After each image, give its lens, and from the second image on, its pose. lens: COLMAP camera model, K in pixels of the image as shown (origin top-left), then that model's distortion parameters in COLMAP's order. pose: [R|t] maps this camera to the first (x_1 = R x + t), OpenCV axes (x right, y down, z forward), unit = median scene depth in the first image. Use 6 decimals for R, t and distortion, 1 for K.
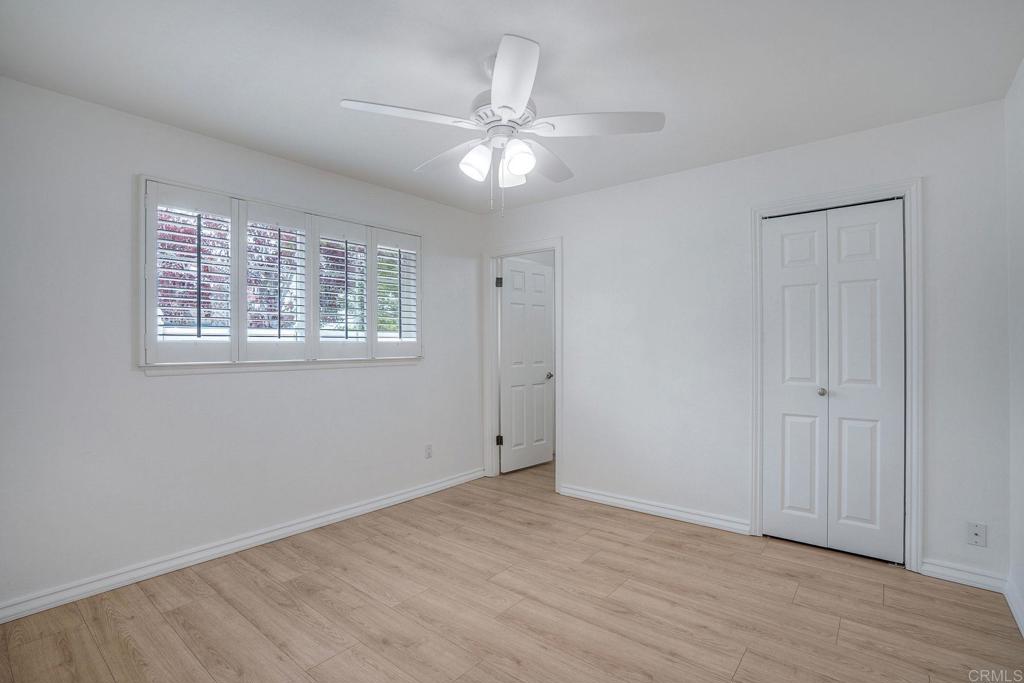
lens RADIAL K [[476.5, 0, 508.6], [0, 476.5, 345.4], [0, 0, 1]] dist [-0.046968, 0.013603]
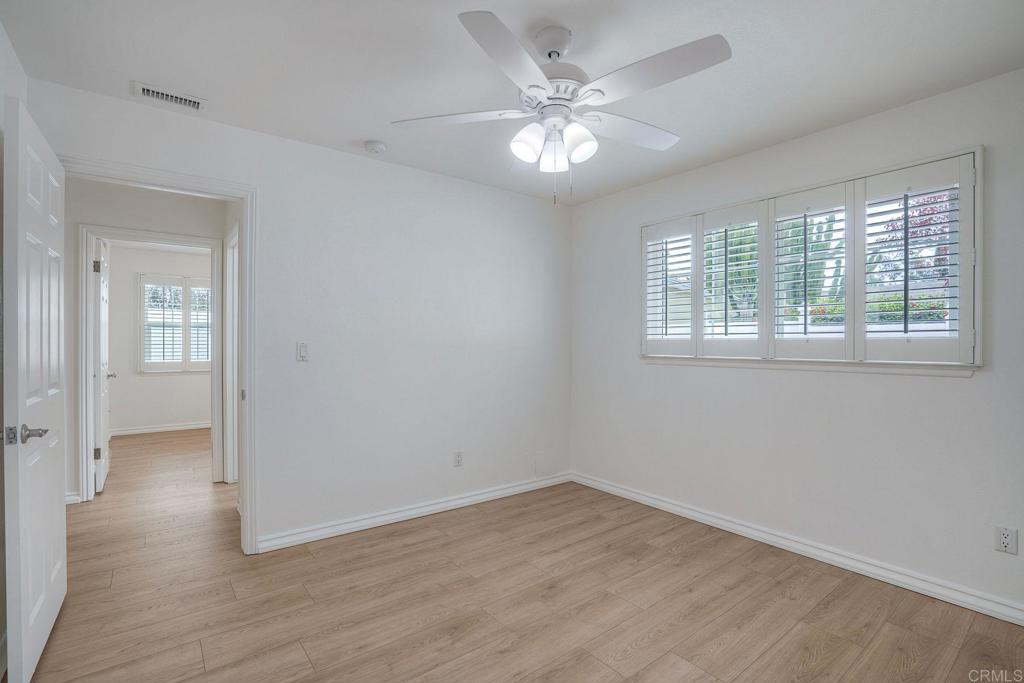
lens RADIAL K [[476.5, 0, 508.6], [0, 476.5, 345.4], [0, 0, 1]] dist [-0.046968, 0.013603]
pose [[-0.222743, 0.009033, -0.974835, 0.685060], [-0.002795, 0.999947, 0.009905, -0.002982], [0.974873, 0.004931, -0.222706, 0.841510]]
